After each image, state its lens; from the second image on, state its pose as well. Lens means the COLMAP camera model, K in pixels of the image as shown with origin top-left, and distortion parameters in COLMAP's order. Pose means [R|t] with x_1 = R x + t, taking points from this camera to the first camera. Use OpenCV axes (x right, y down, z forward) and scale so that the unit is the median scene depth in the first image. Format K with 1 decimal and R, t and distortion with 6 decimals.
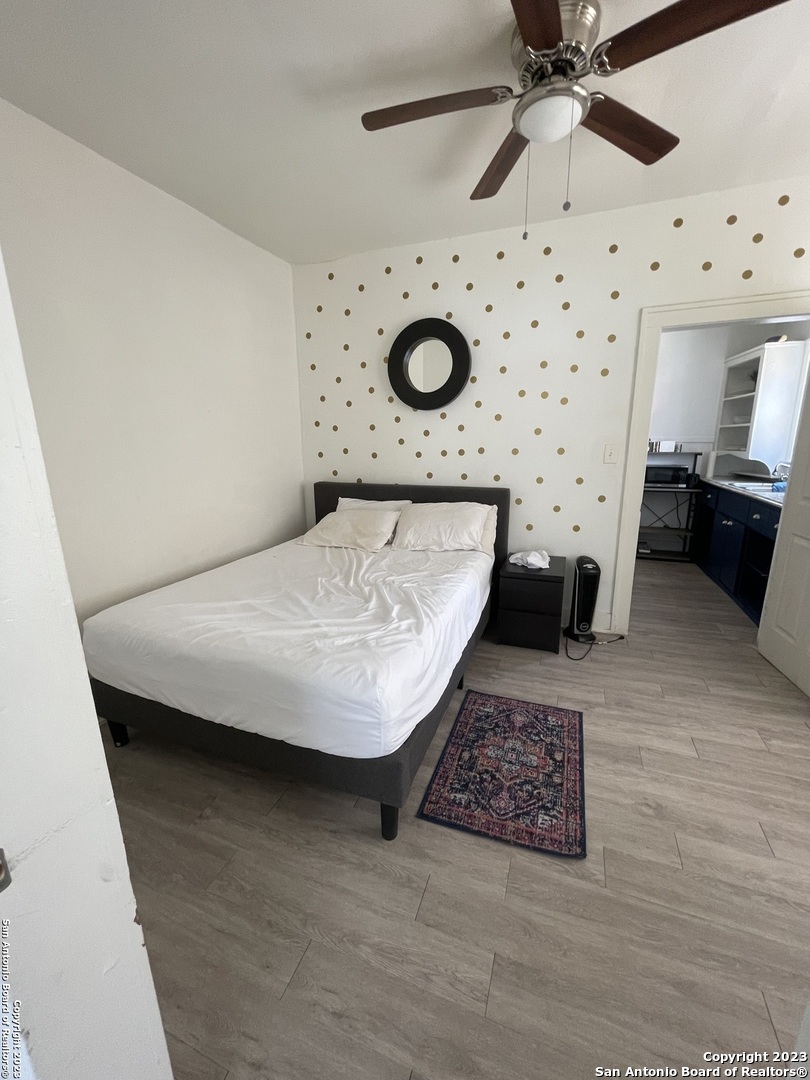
lens RADIAL K [[434.3, 0, 405.9], [0, 434.3, 541.9], [0, 0, 1]] dist [-0.007838, 0.000179]
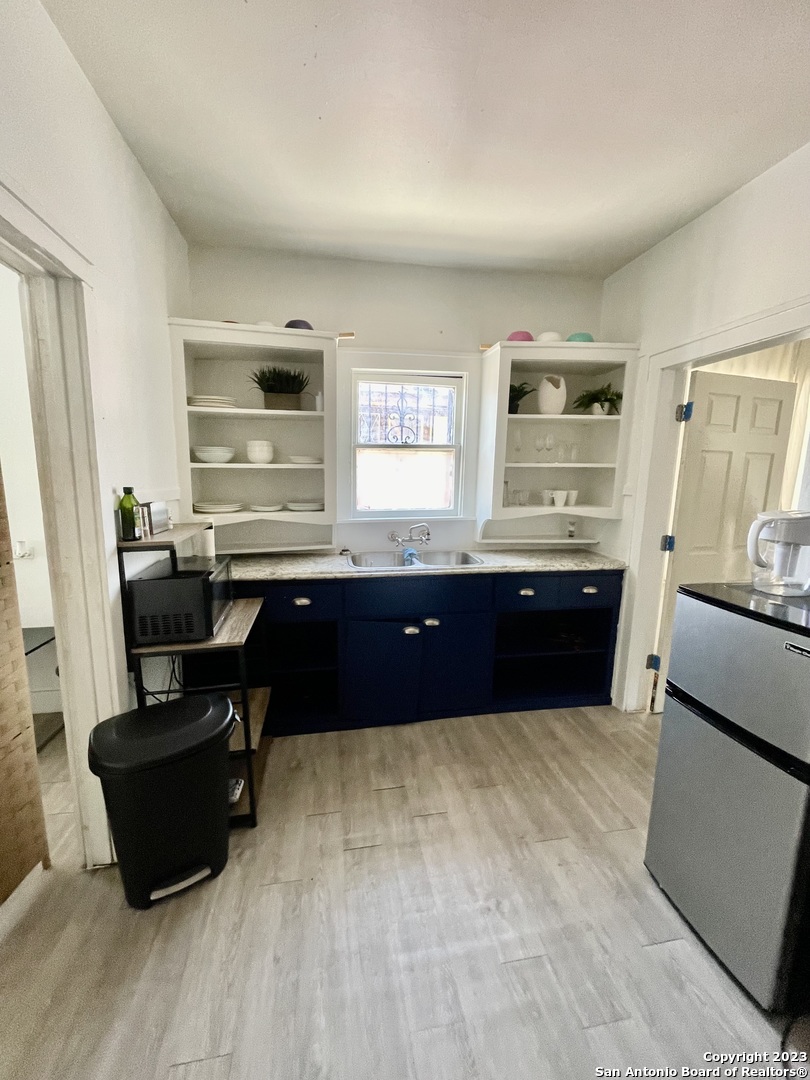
lens RADIAL K [[434.3, 0, 405.4], [0, 434.3, 540.4], [0, 0, 1]] dist [-0.007838, 0.000179]
pose [[-0.509165, -0.133121, 0.850312, 0.257469], [0.192894, 0.945183, 0.263478, -0.316106], [-0.838775, 0.298174, -0.455576, 1.273306]]
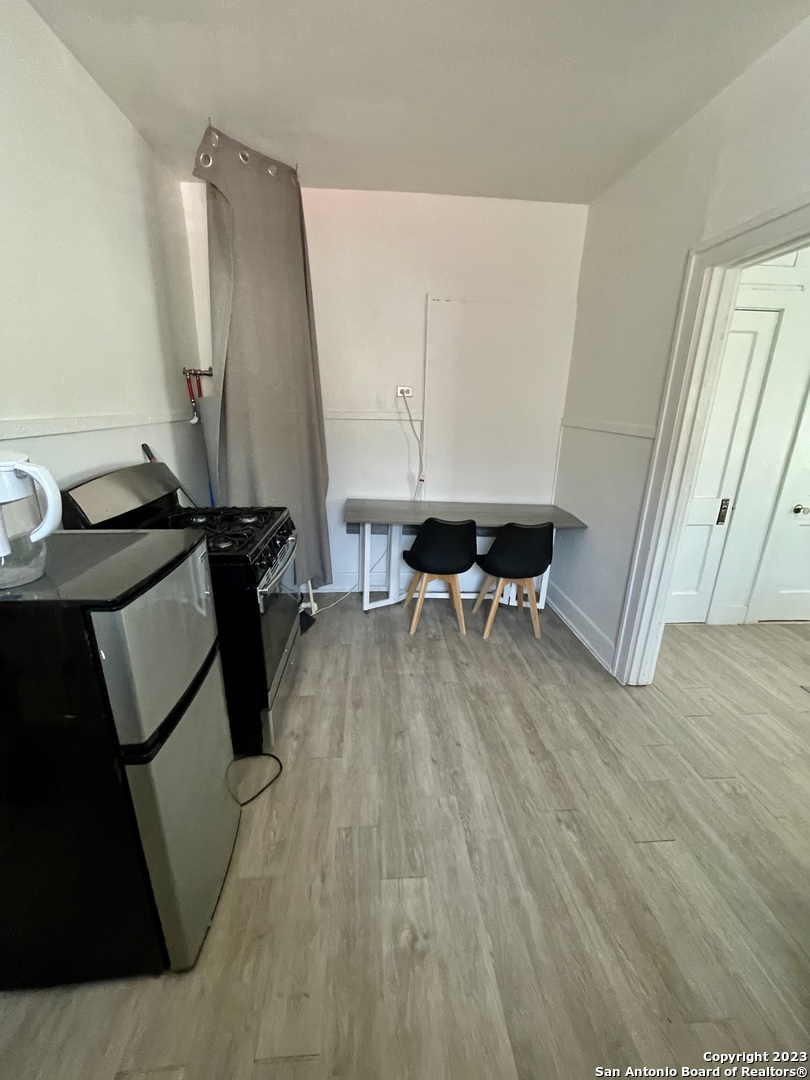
lens RADIAL K [[434.3, 0, 406.2], [0, 434.3, 540.7], [0, 0, 1]] dist [-0.007838, 0.000179]
pose [[0.424371, 0.292872, -0.856817, 0.678016], [-0.243820, 0.948258, 0.203367, -0.236337], [0.872044, 0.122606, 0.473821, 0.937850]]
